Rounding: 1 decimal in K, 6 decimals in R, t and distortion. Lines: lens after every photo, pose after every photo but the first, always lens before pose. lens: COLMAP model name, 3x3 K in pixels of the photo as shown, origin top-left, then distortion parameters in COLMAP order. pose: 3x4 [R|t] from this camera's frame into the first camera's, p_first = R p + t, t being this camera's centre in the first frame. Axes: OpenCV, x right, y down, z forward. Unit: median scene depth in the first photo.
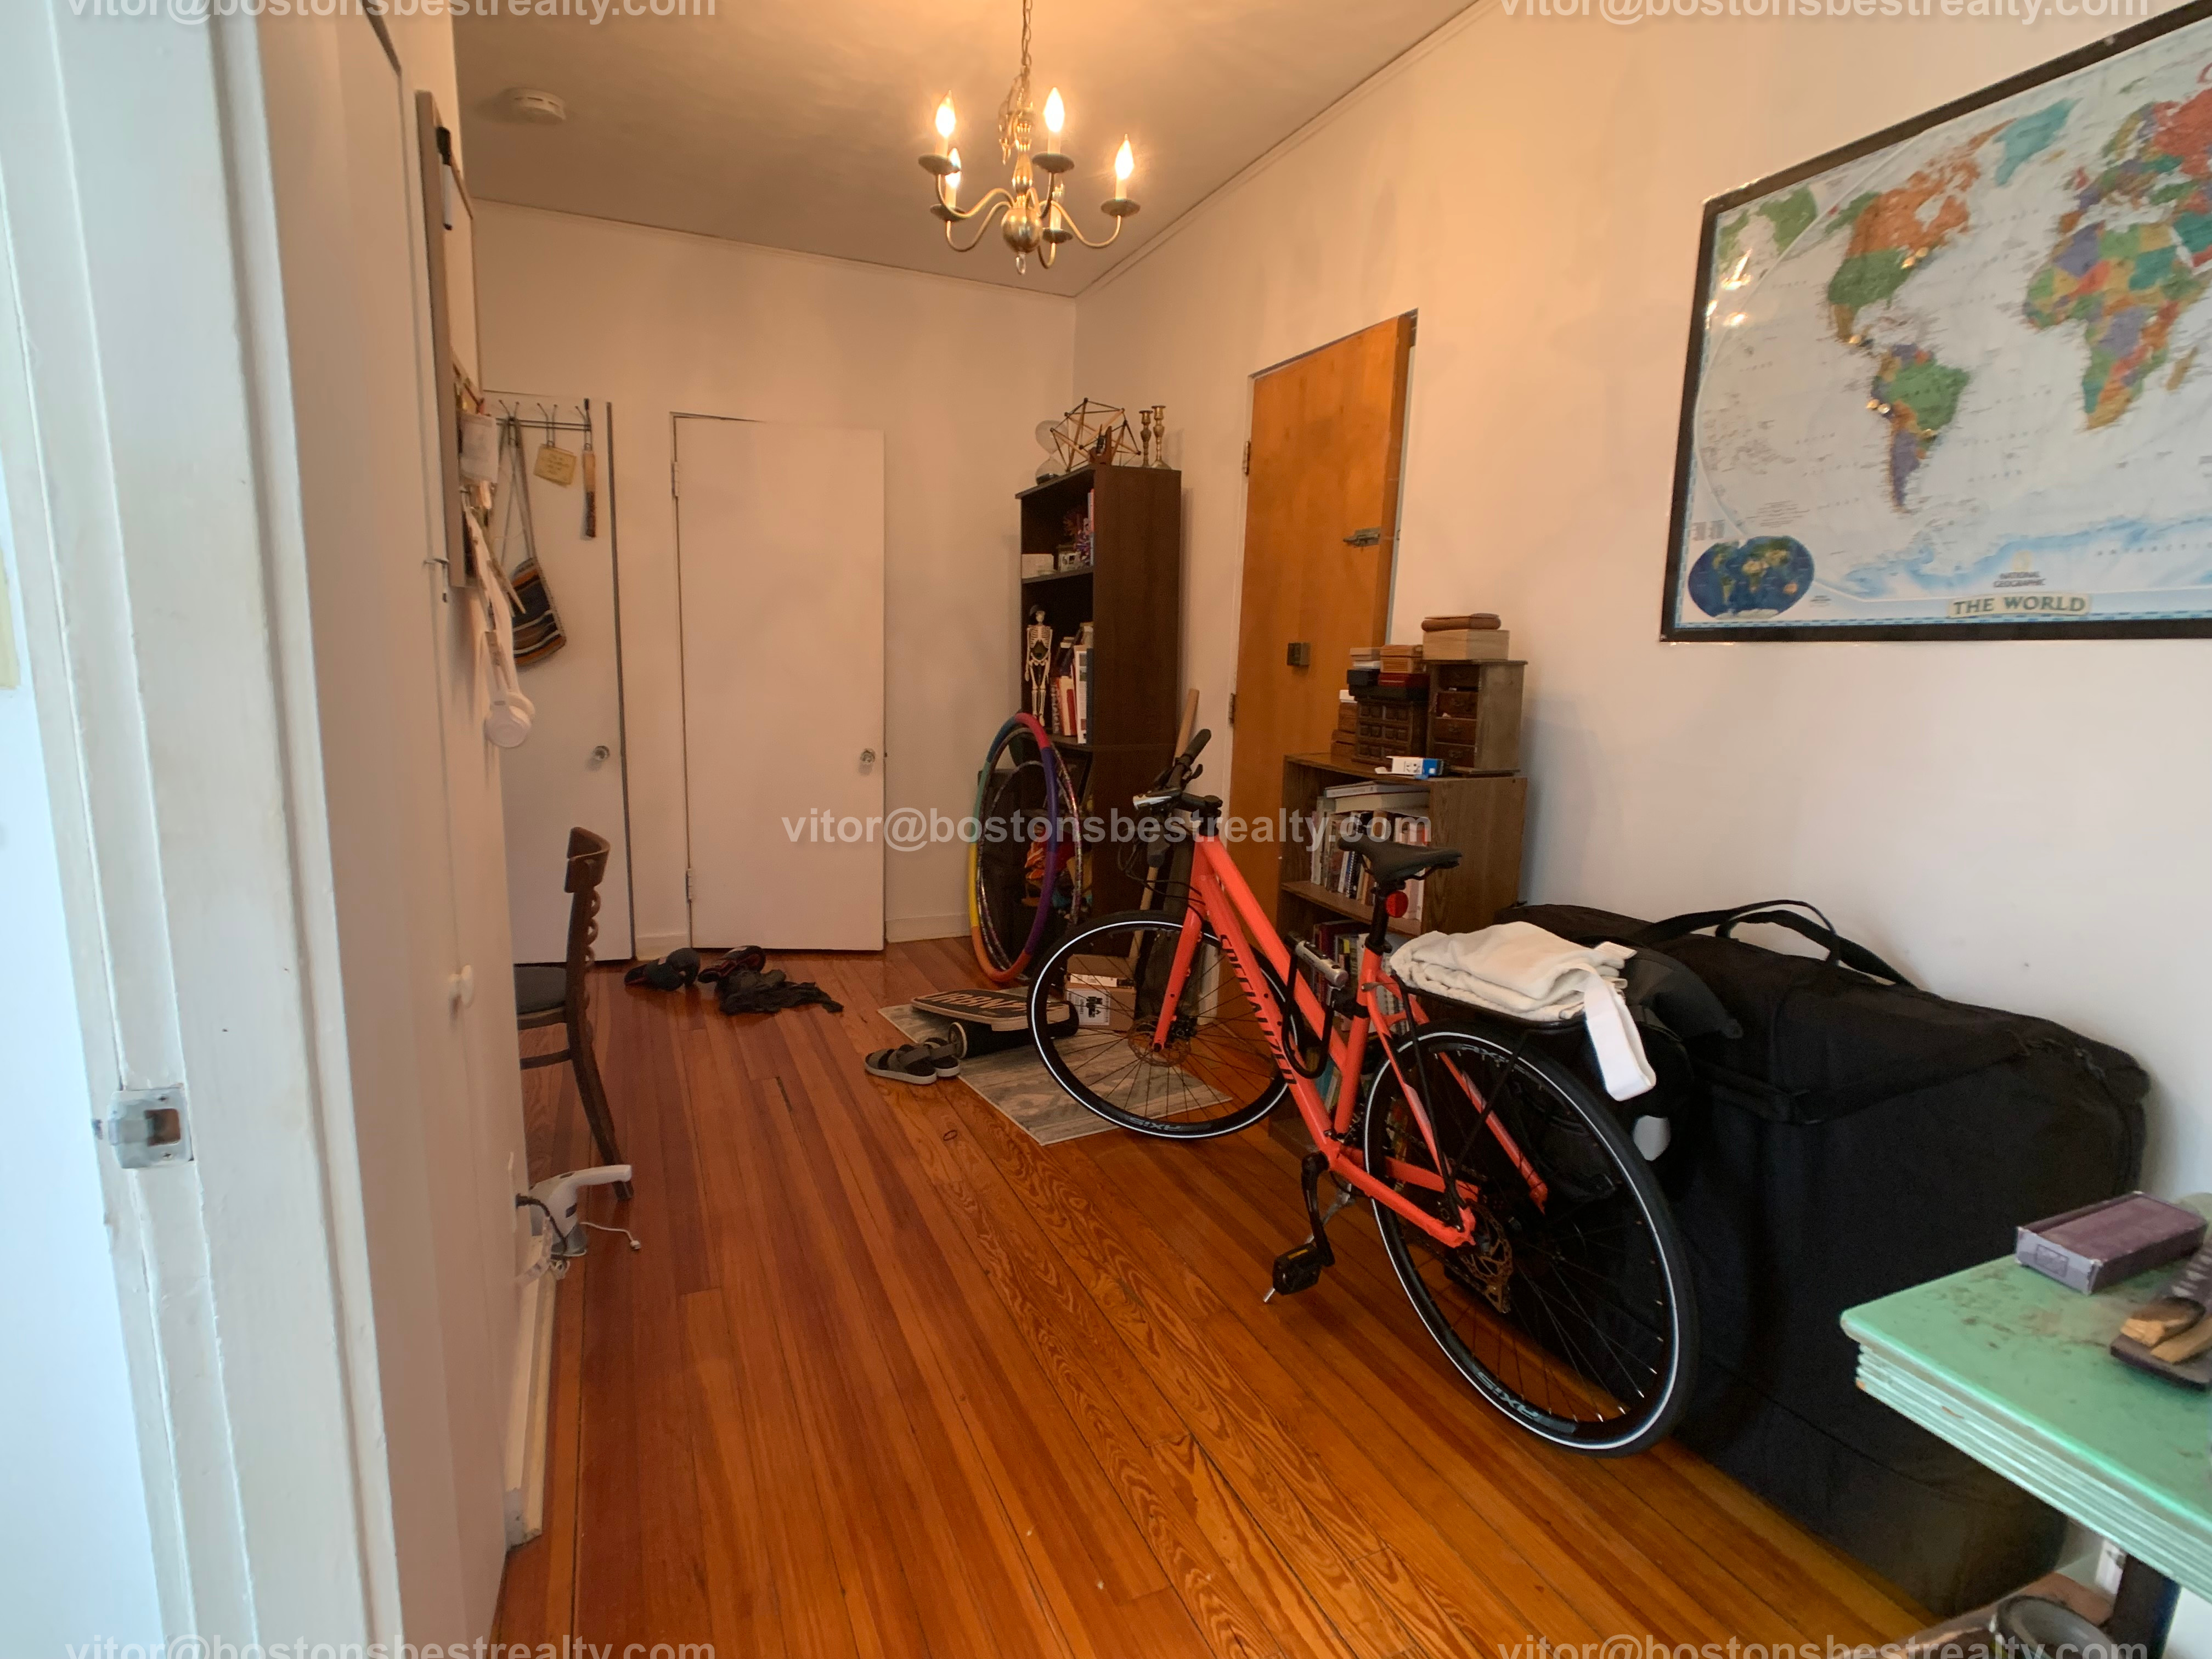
lens RADIAL K [[1096.3, 0, 1132.1], [0, 1096.3, 823.5], [0, 0, 1]] dist [-0.012130, -0.000632]
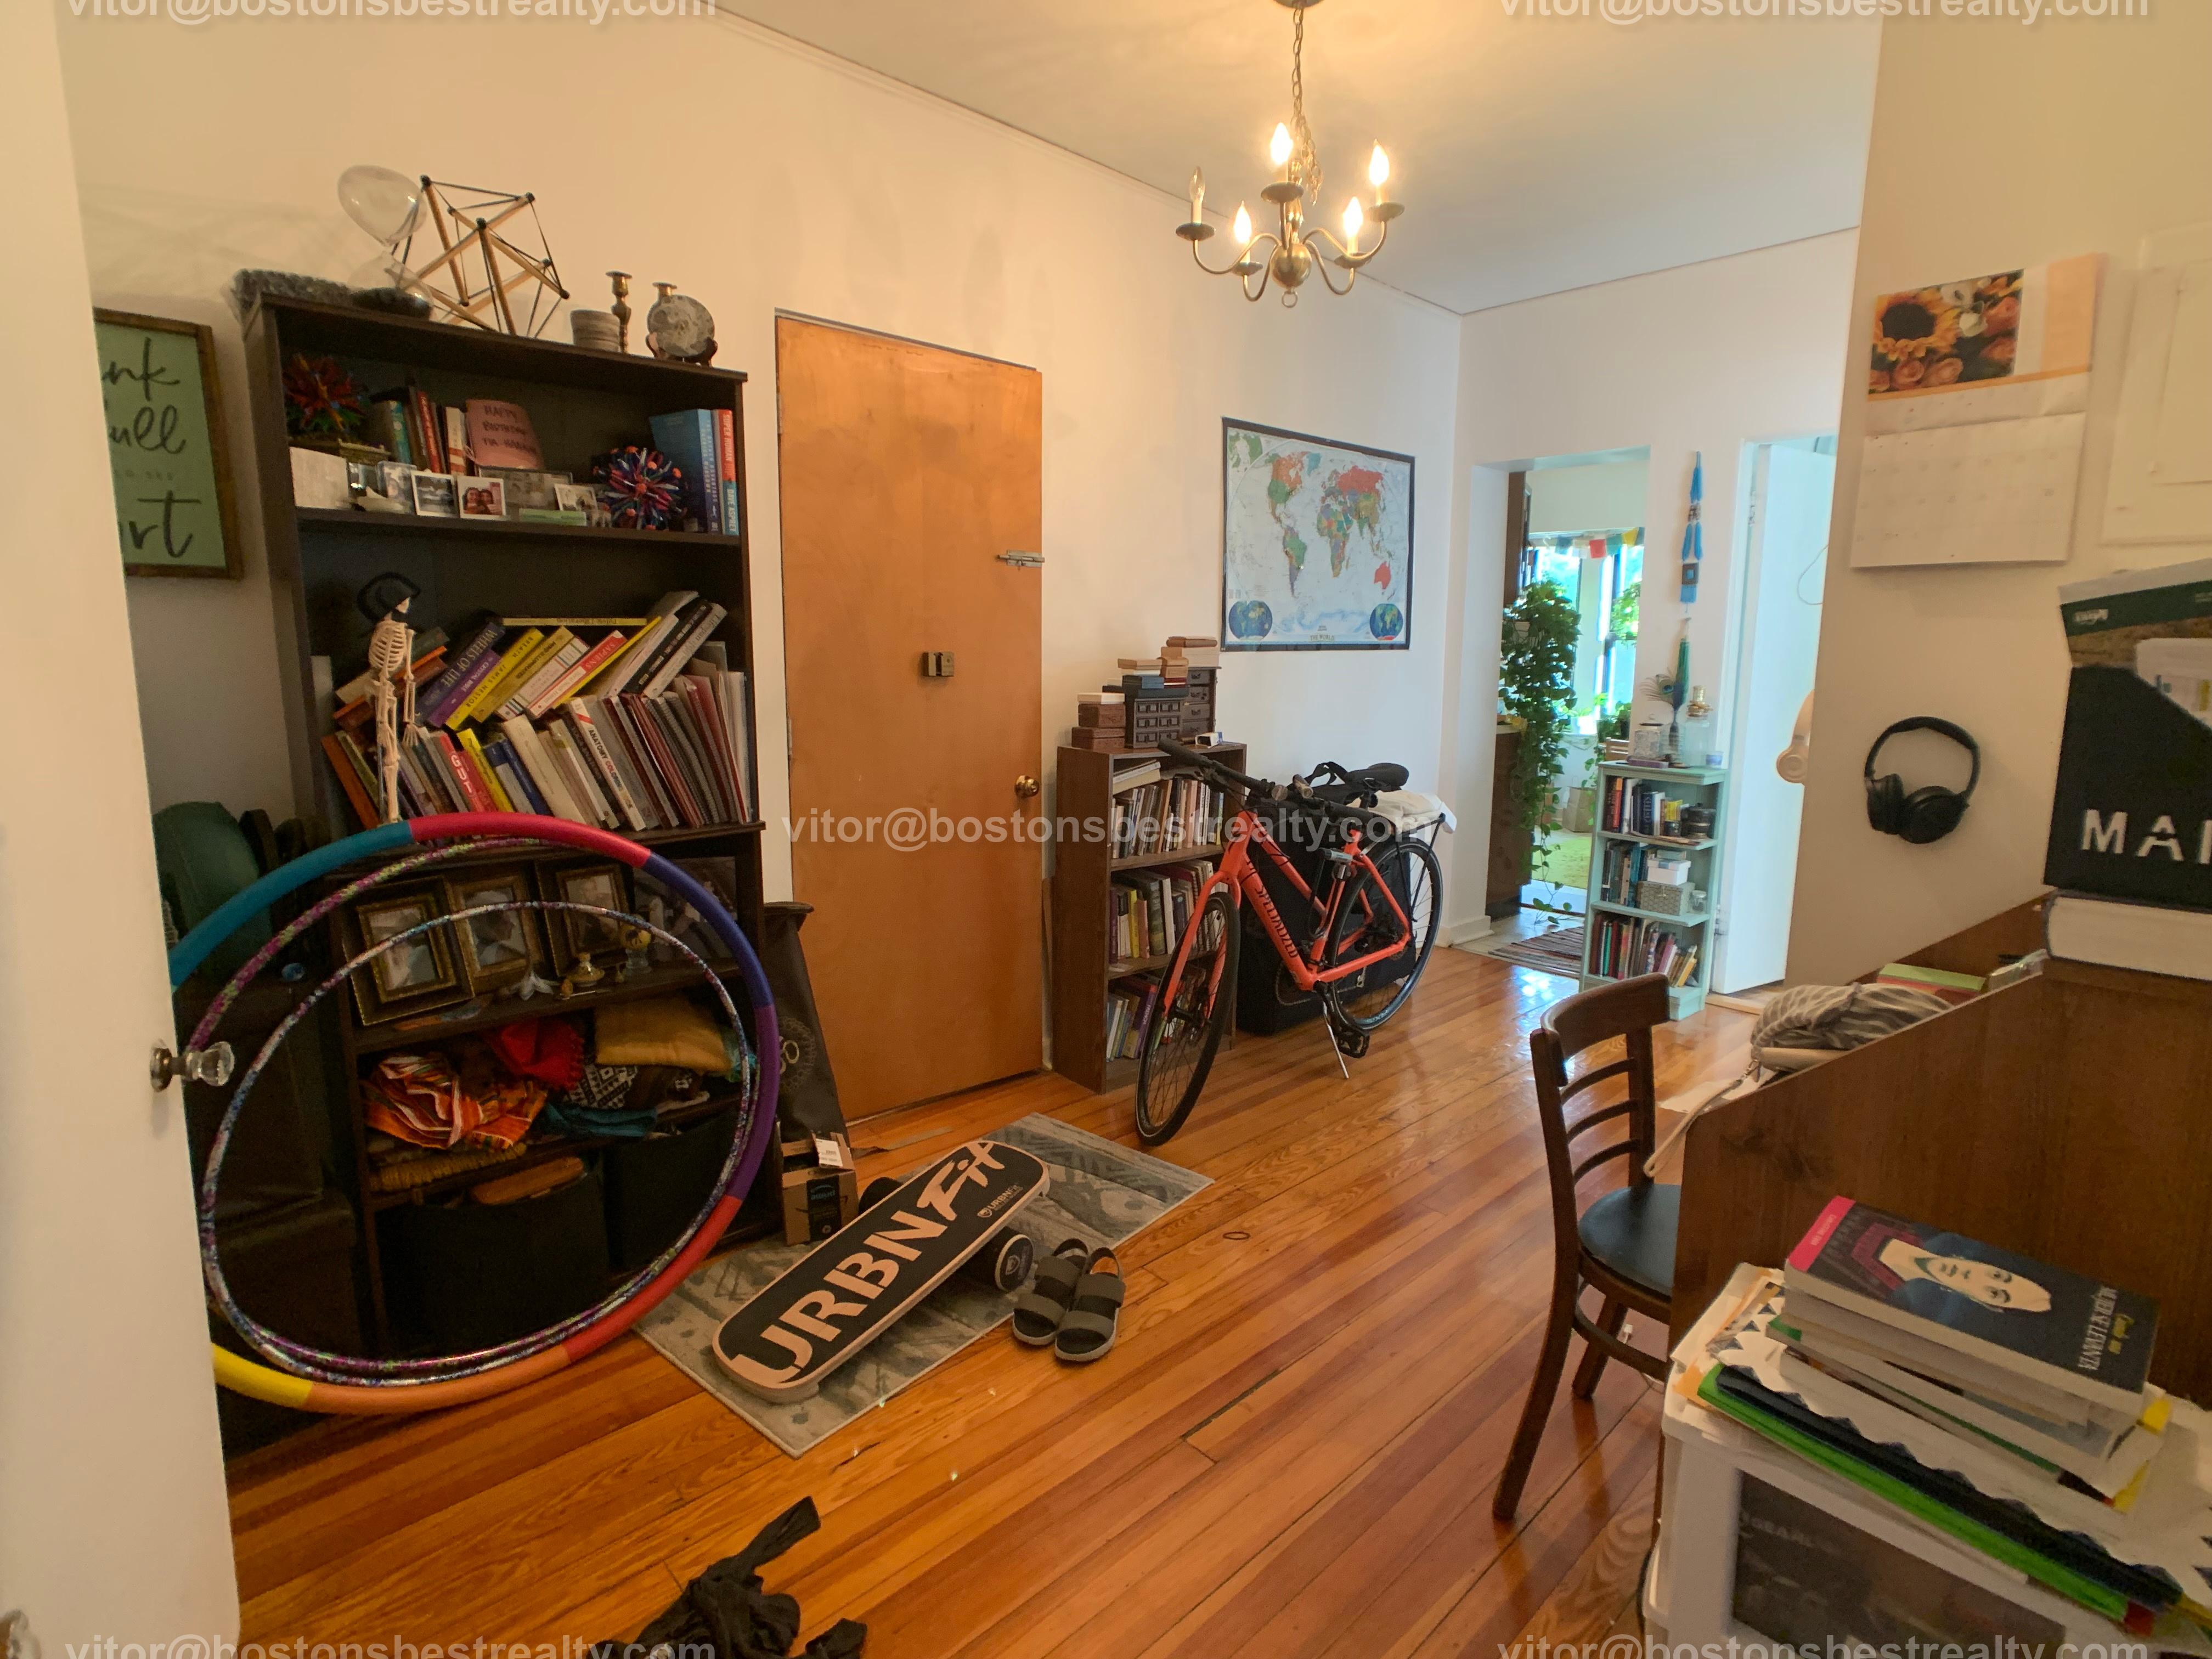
lens RADIAL K [[1096.3, 0, 1132.1], [0, 1096.3, 823.5], [0, 0, 1]] dist [-0.012130, -0.000632]
pose [[-0.321344, -0.172537, 0.931112, -0.962650], [0.138531, 0.964118, 0.226463, -0.257506], [-0.936775, 0.201760, -0.285912, 1.361032]]
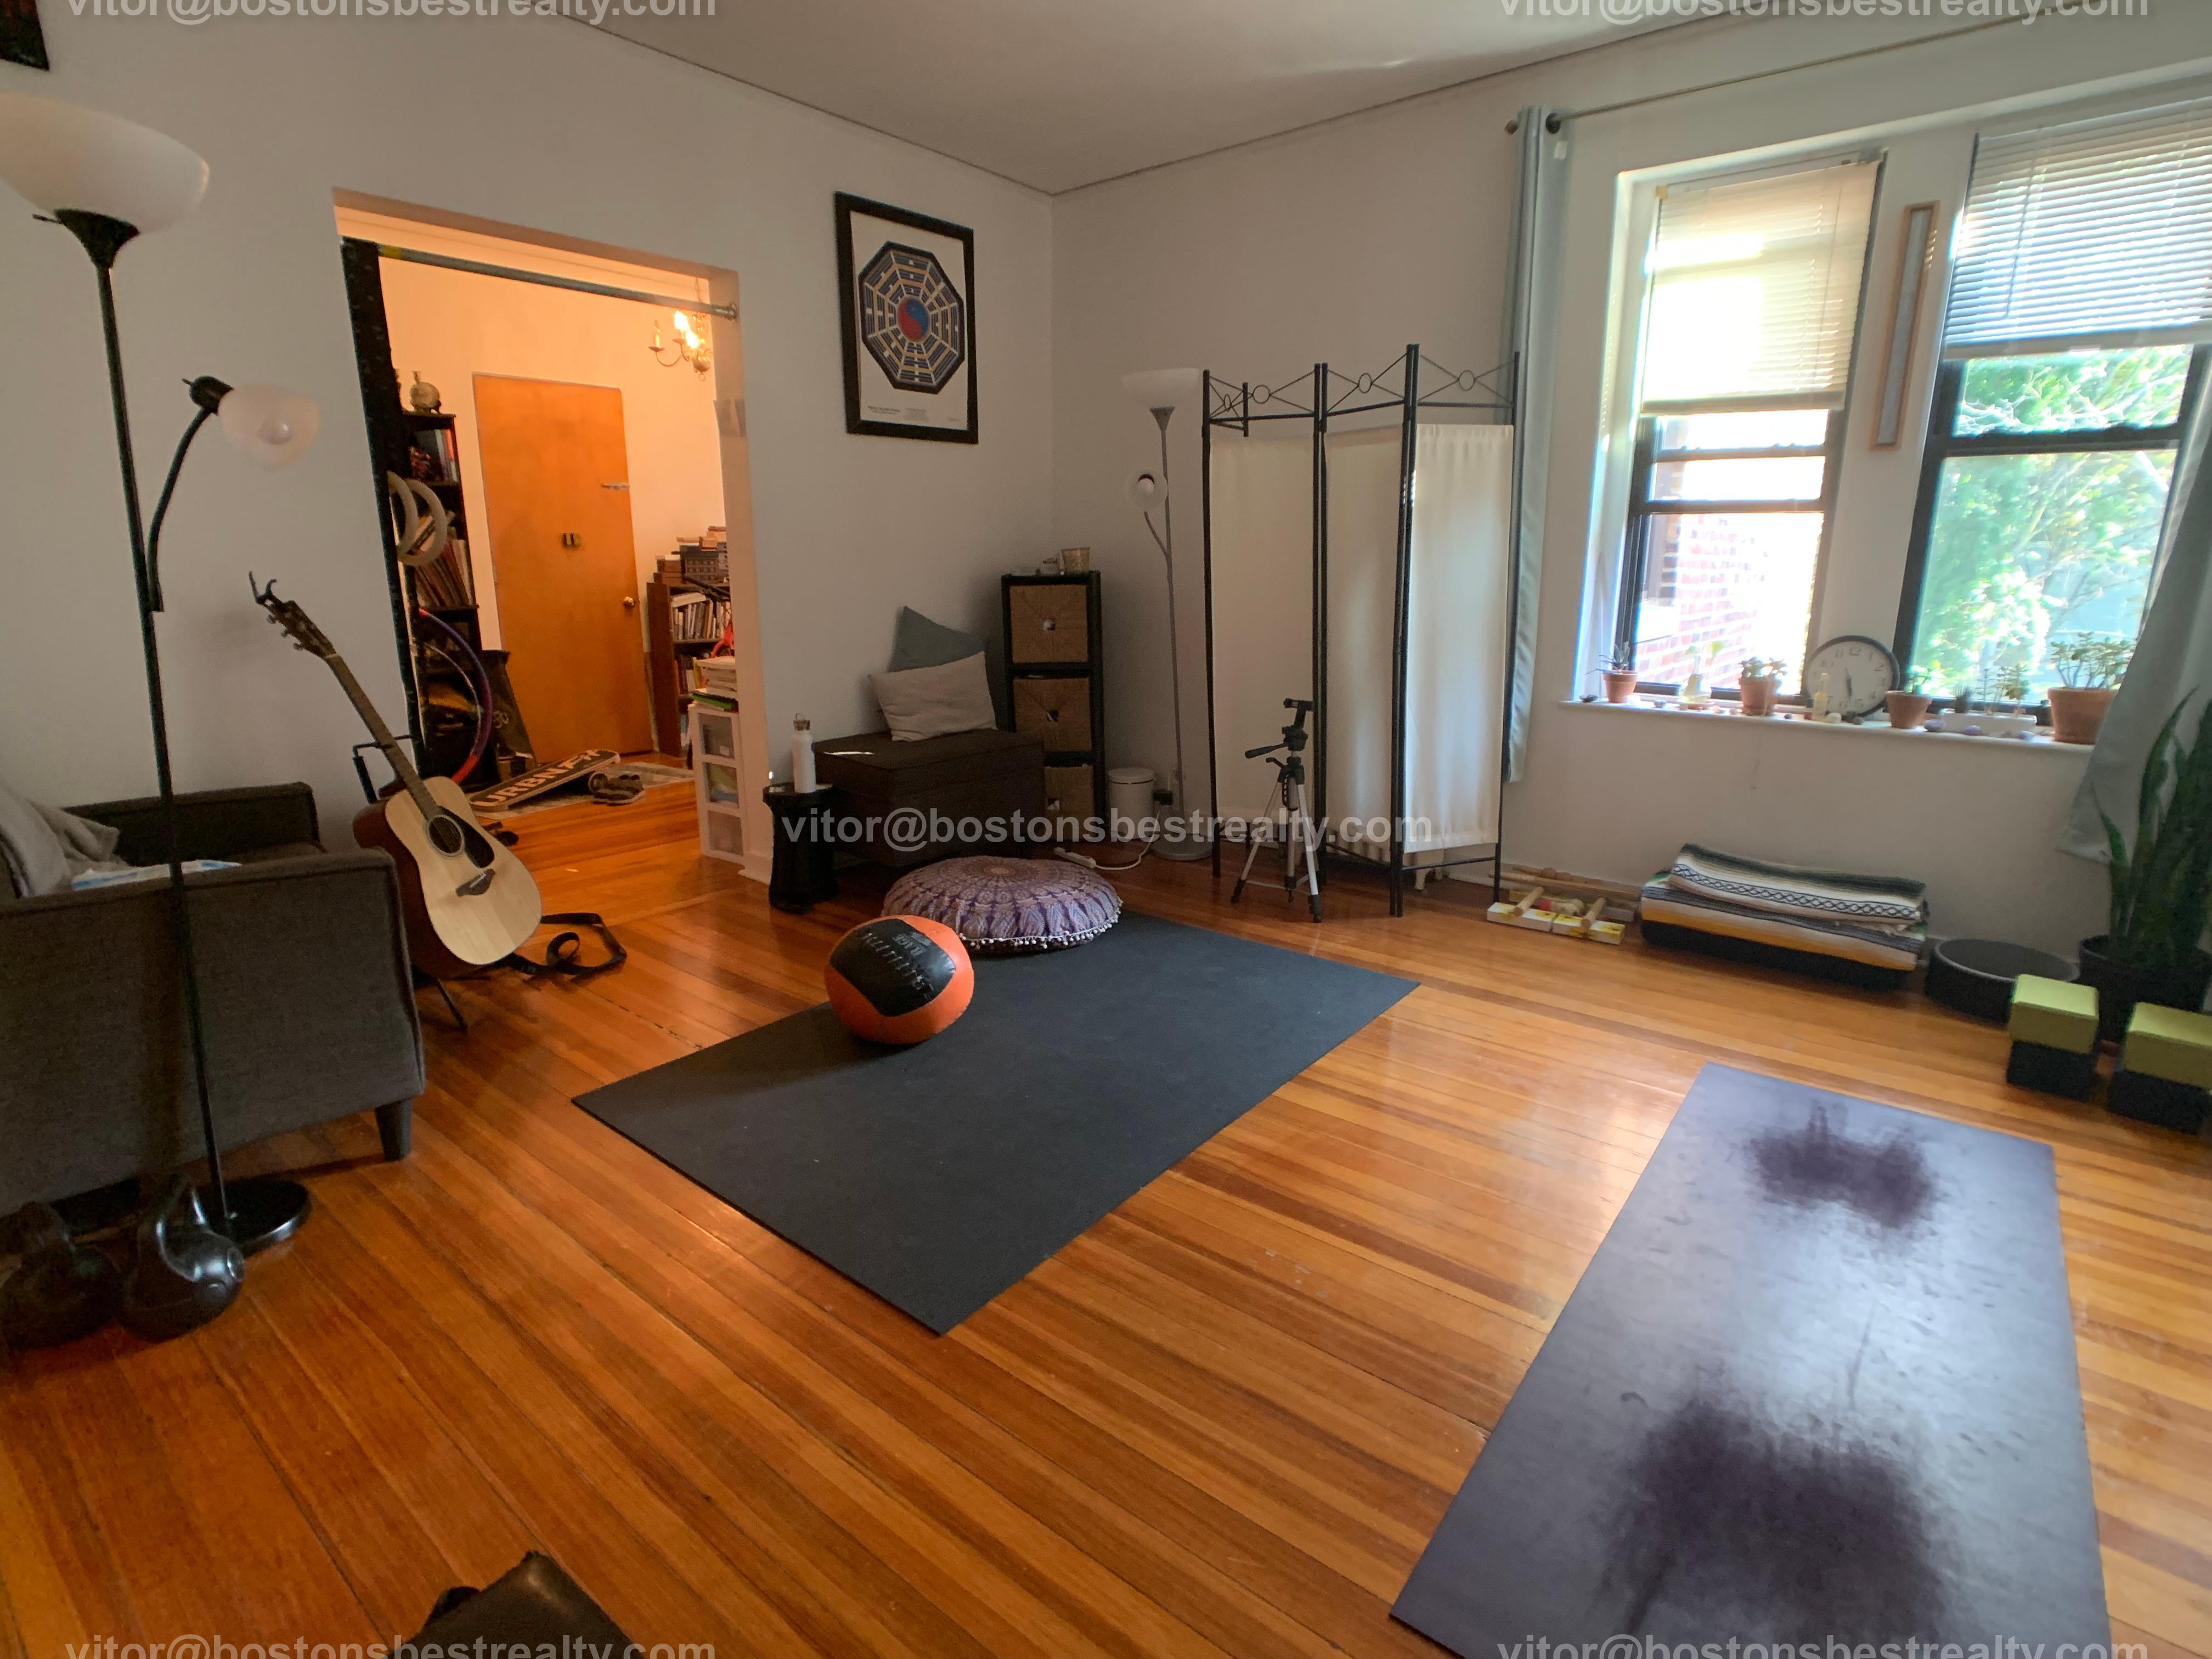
lens RADIAL K [[1096.3, 0, 1132.1], [0, 1096.3, 823.5], [0, 0, 1]] dist [-0.012130, -0.000632]
pose [[-0.460253, -0.242906, 0.853911, -2.486760], [0.121344, 0.935602, 0.331548, -0.248560], [-0.879456, 0.256213, -0.401138, 1.232991]]
